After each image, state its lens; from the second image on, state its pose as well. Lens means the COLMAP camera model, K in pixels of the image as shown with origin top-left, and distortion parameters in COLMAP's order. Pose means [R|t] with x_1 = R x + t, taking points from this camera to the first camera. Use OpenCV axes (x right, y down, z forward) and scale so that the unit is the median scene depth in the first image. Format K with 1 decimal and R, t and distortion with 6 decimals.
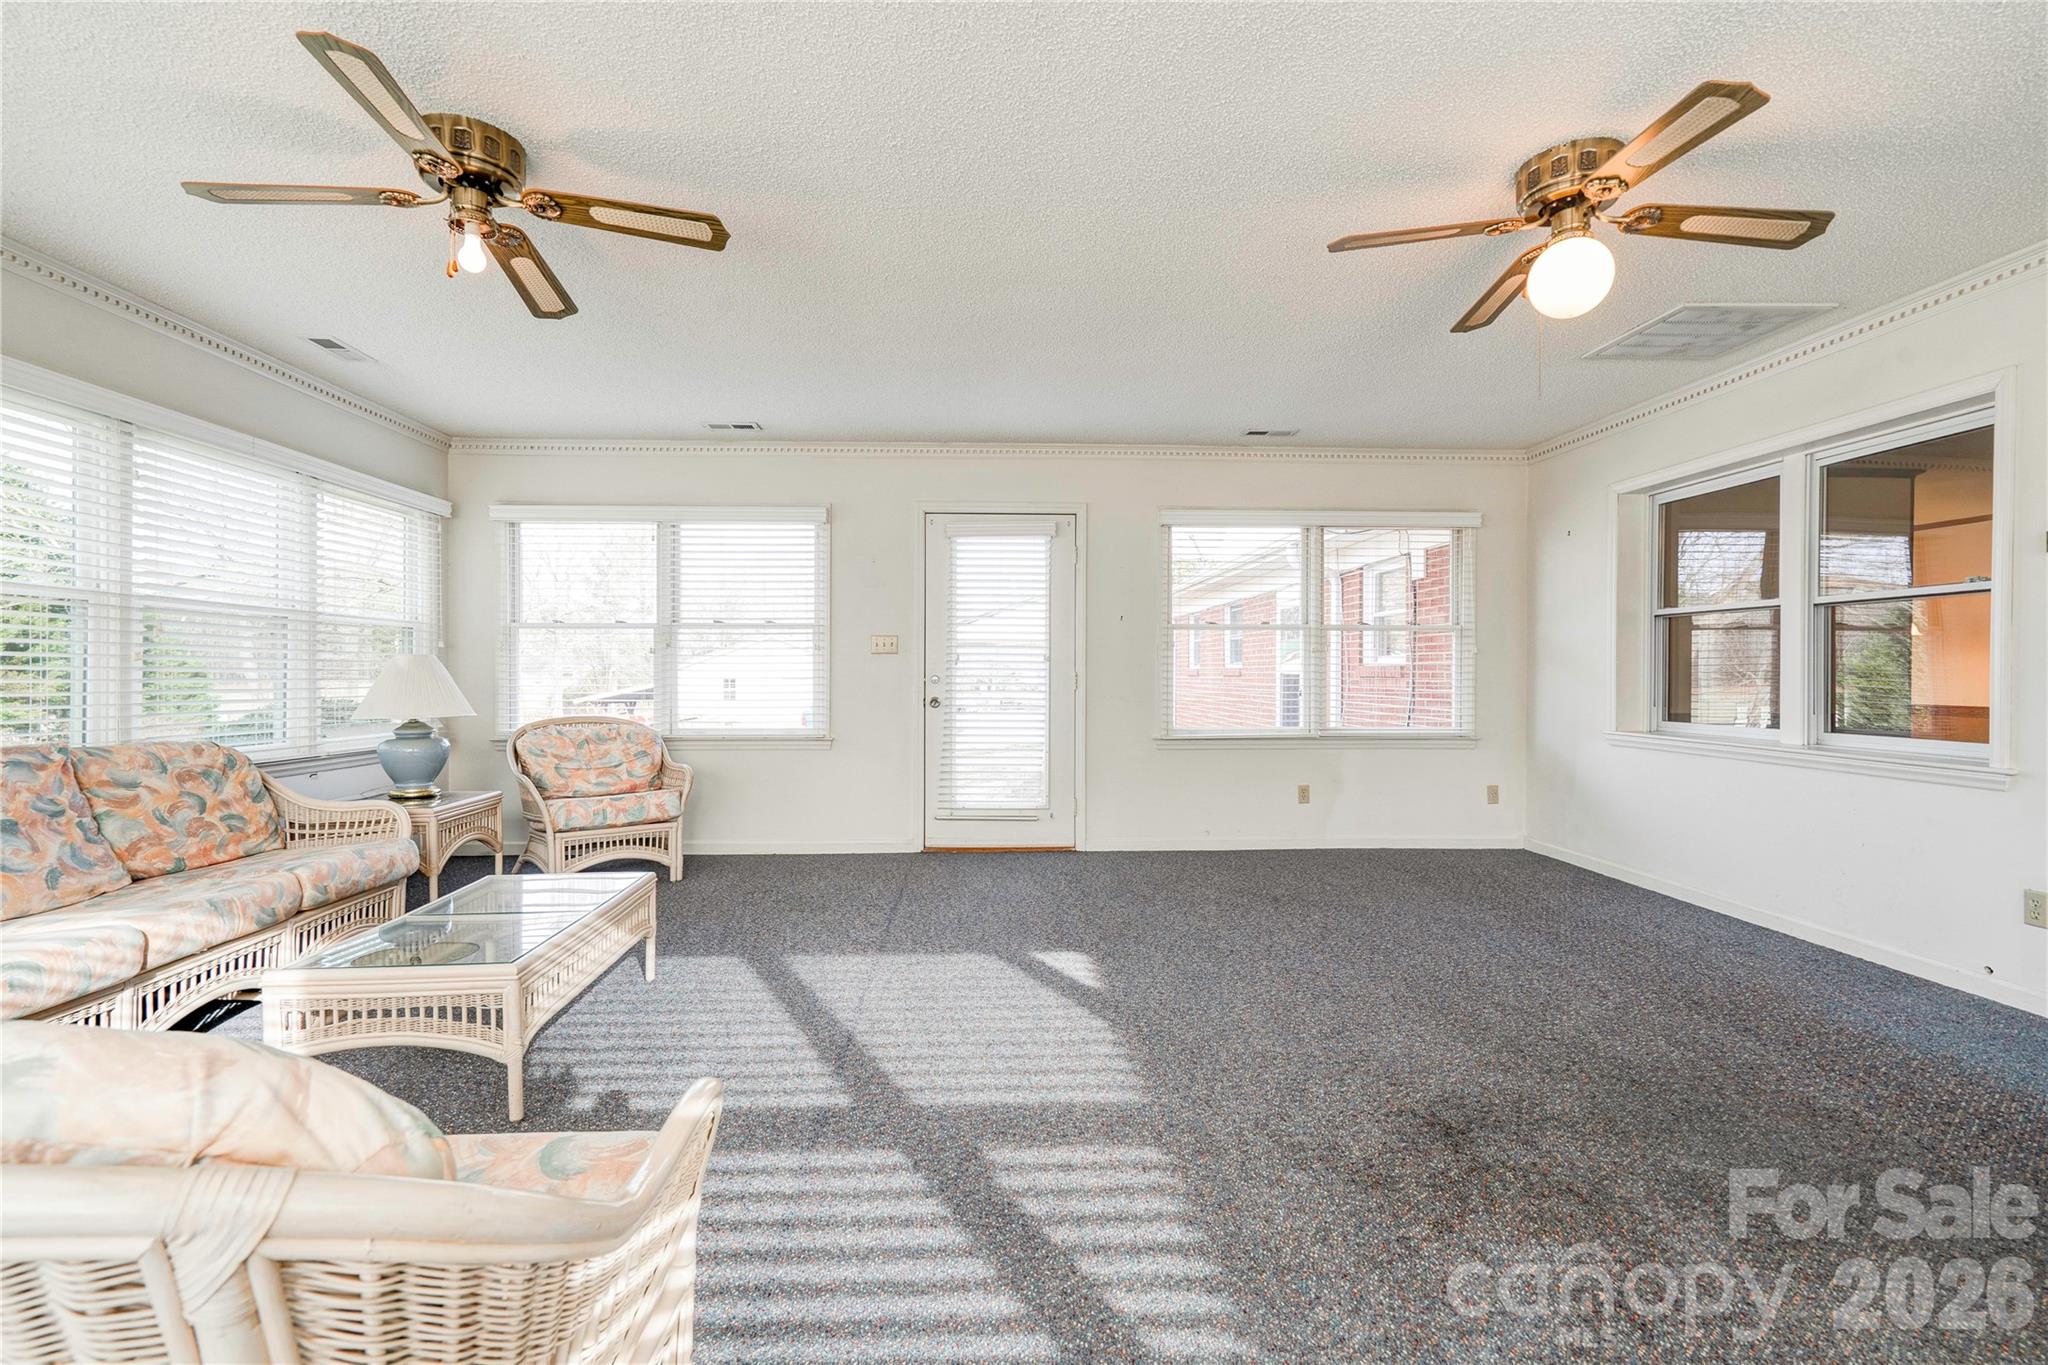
lens RADIAL K [[951.3, 0, 988.2], [0, 951.3, 680.1], [0, 0, 1]] dist [0.000642, -0.022169]
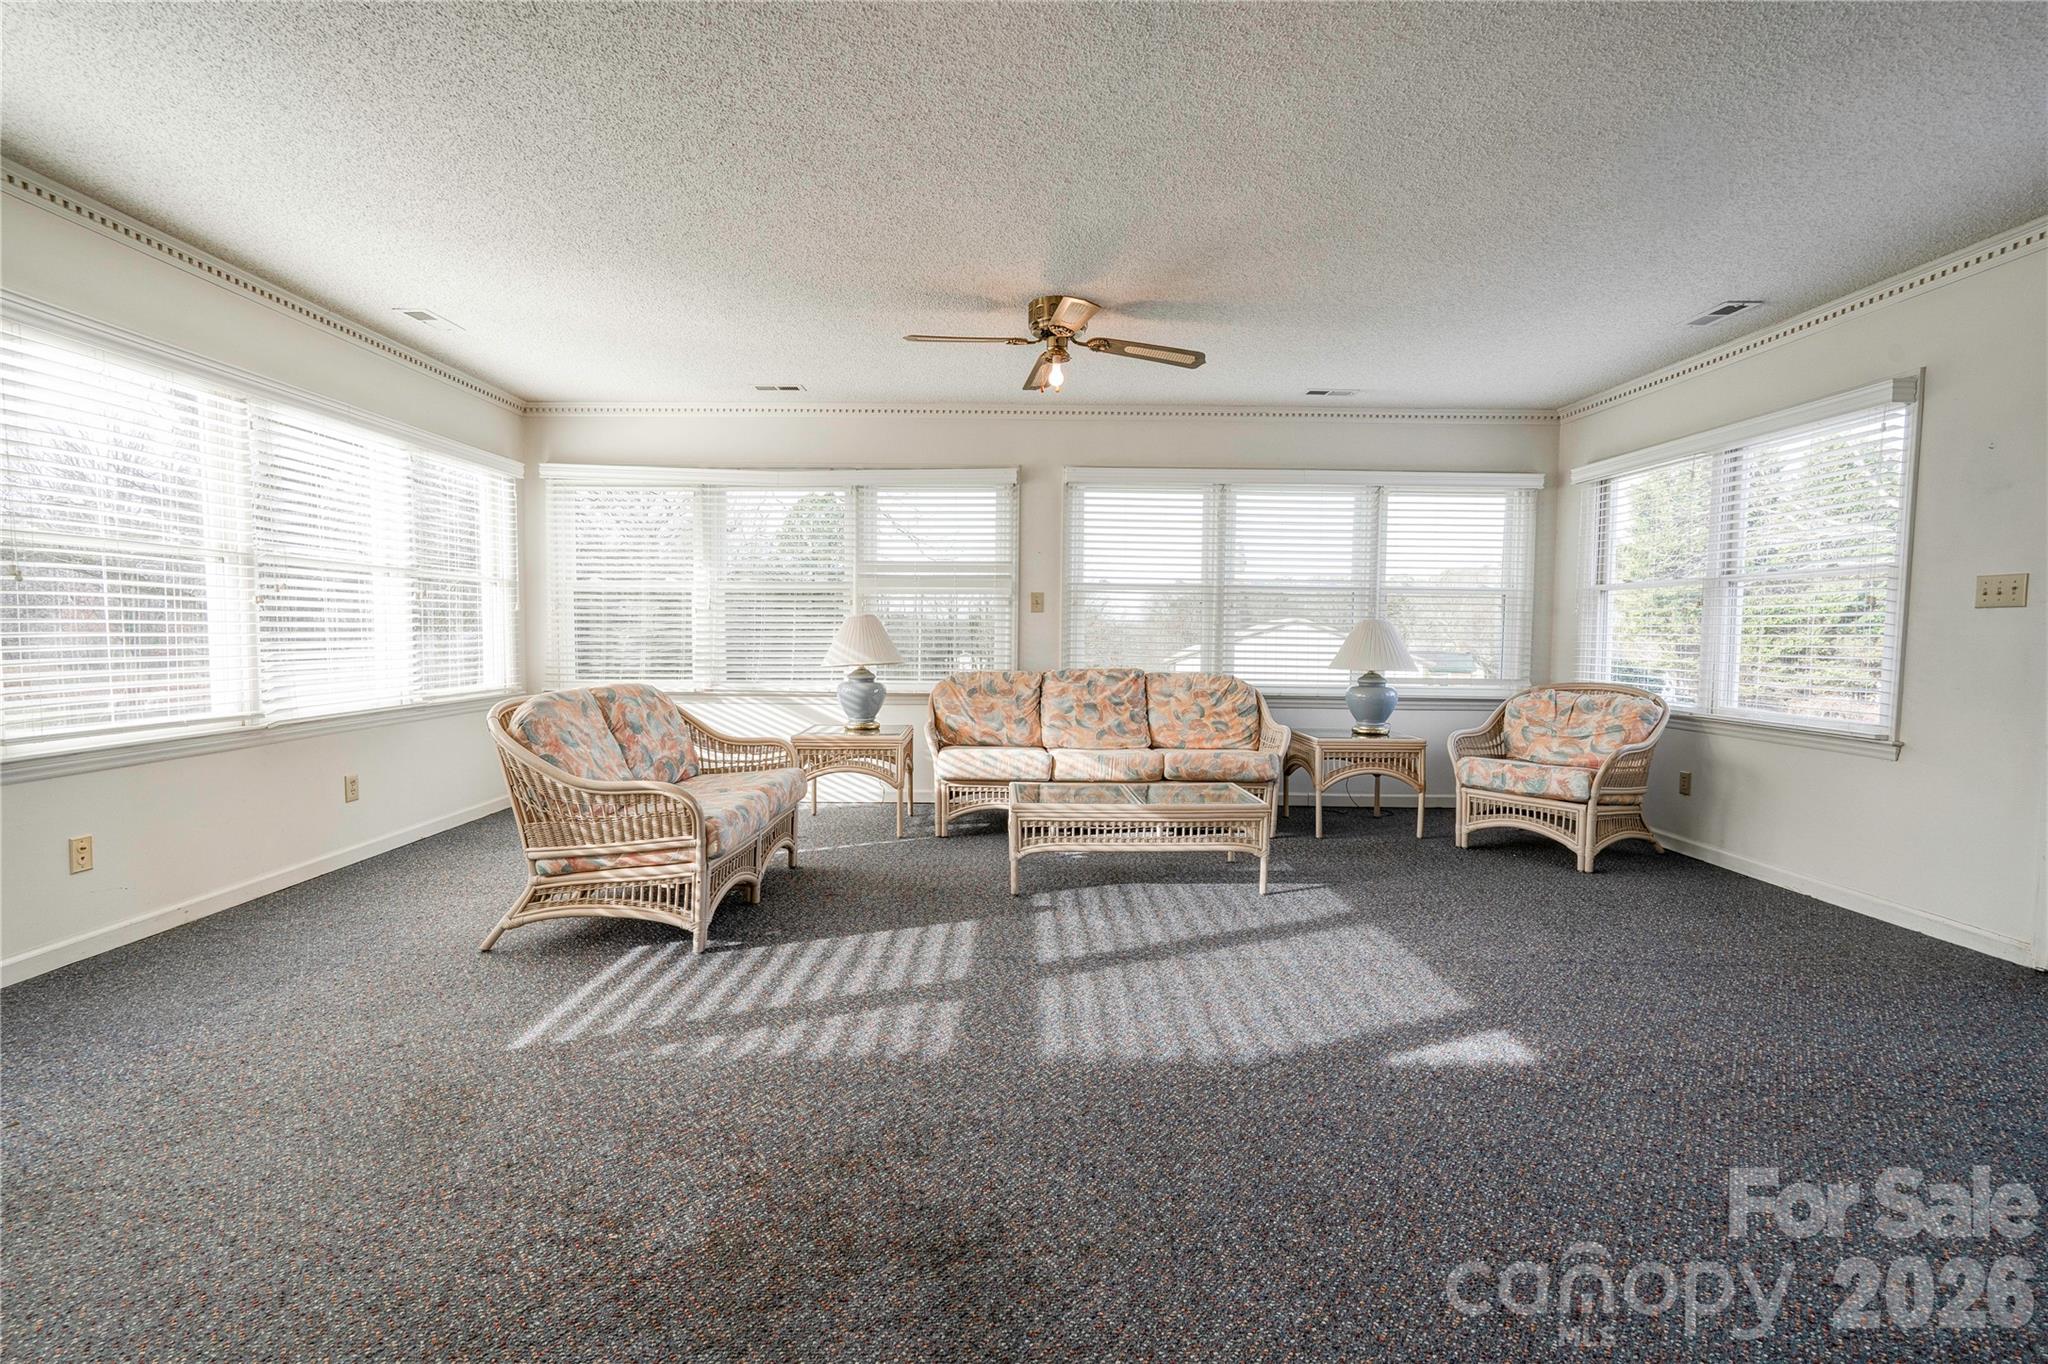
lens RADIAL K [[924.6, 0, 1023.8], [0, 924.6, 676.6], [0, 0, 1]] dist [-0.000299, 0.009748]
pose [[-0.007996, 0.045186, -0.998947, 0.751433], [-0.023993, 0.998682, 0.045367, 0.004729], [0.999680, 0.024331, -0.006901, 0.680201]]
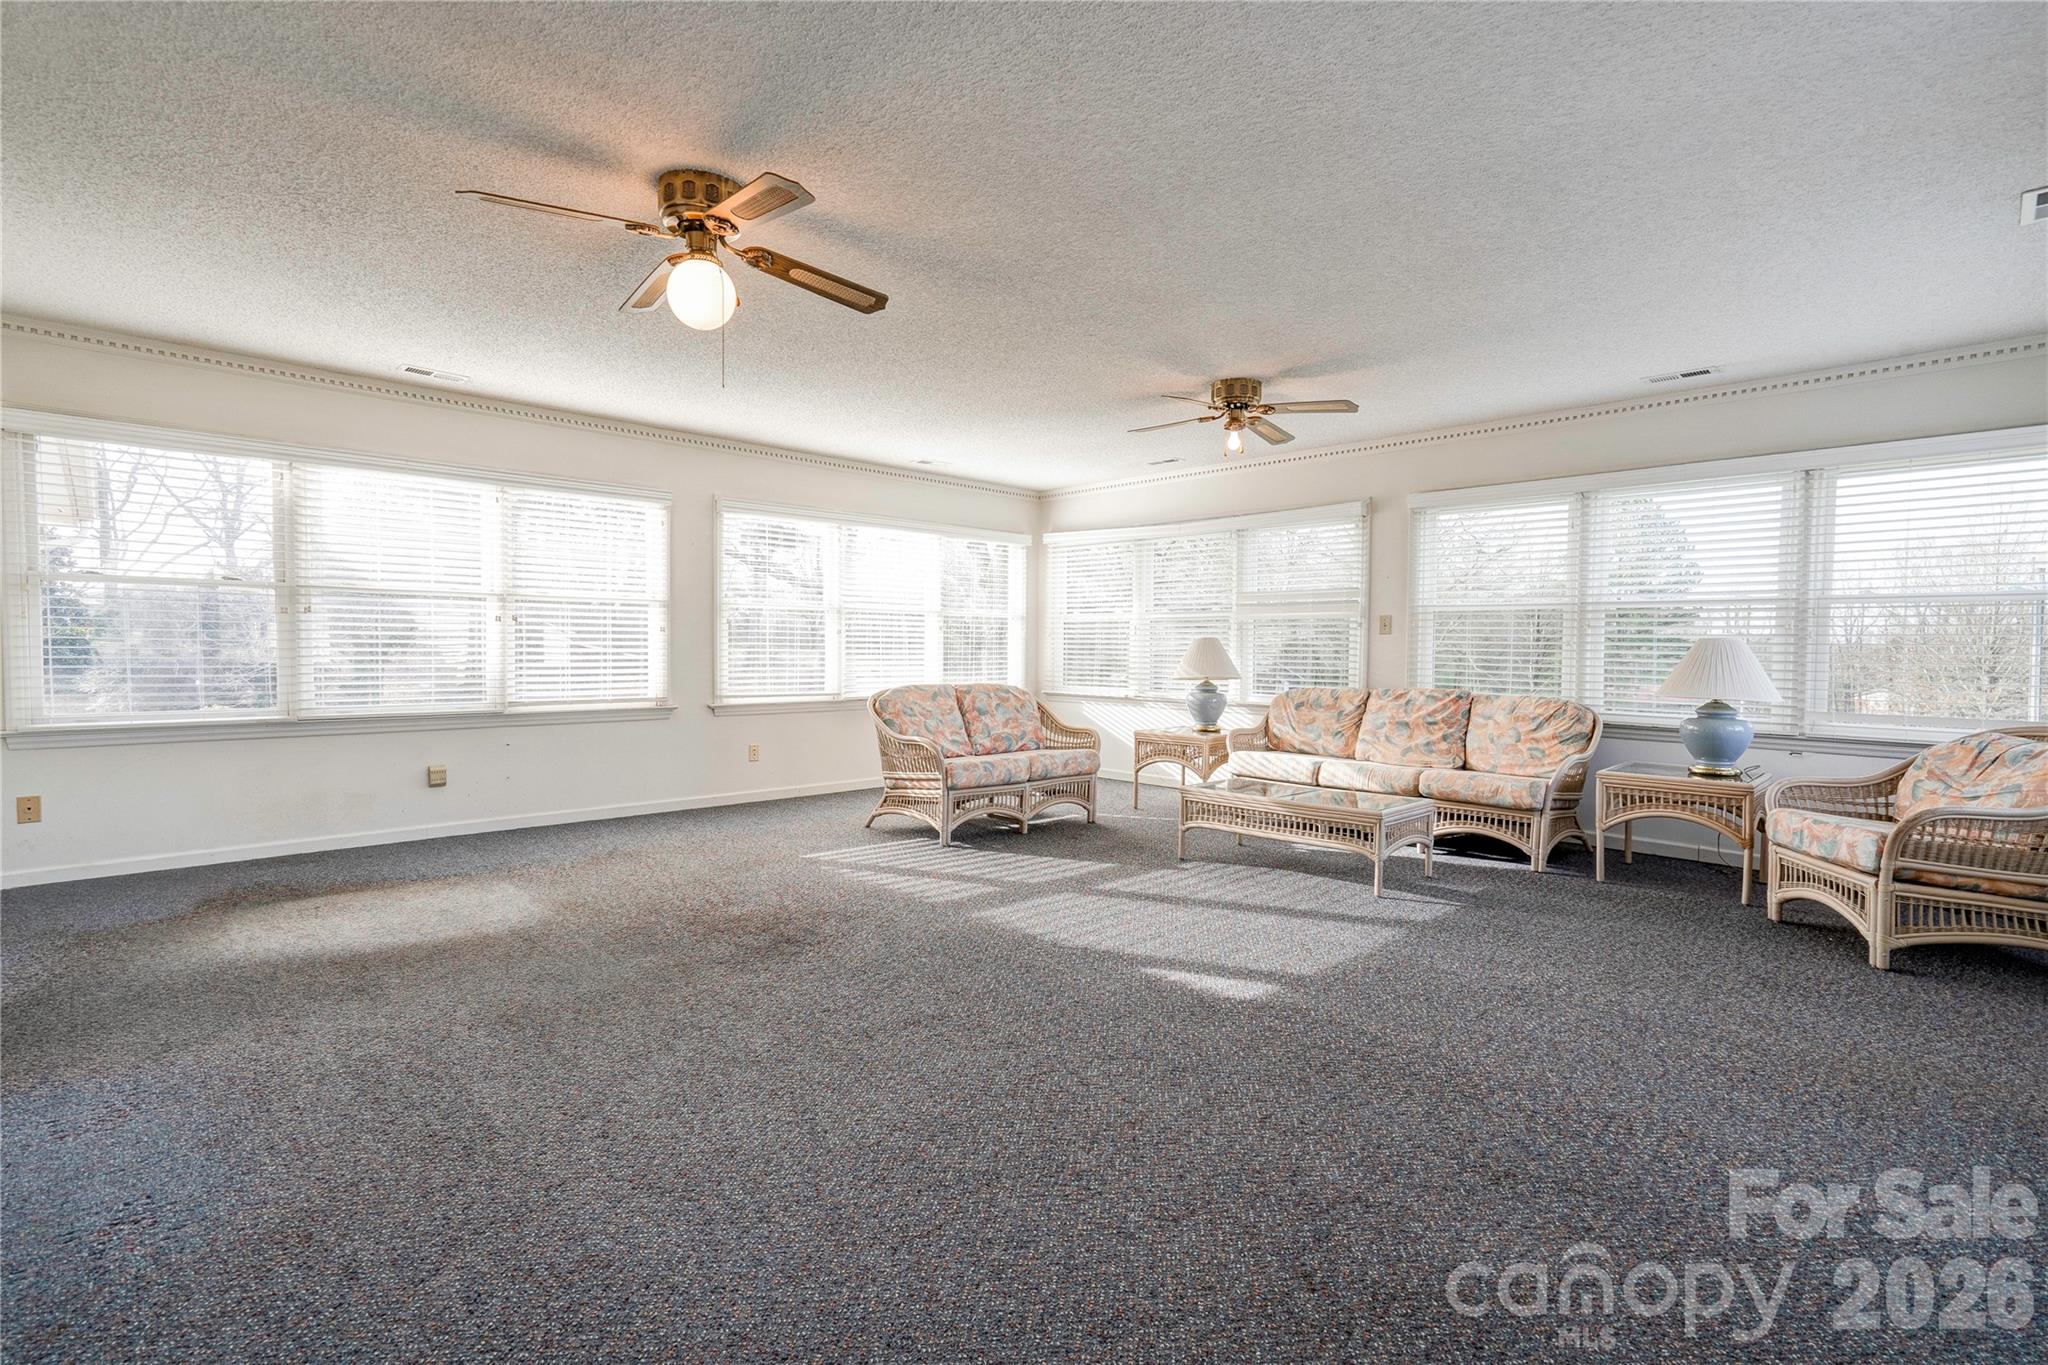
lens RADIAL K [[924.6, 0, 1023.8], [0, 924.6, 677.1], [0, 0, 1]] dist [-0.000299, 0.009748]
pose [[-0.713067, 0.009511, -0.701031, 0.798366], [-0.025362, 0.998904, 0.039349, -0.006030], [0.700637, 0.045838, -0.712044, 1.470888]]
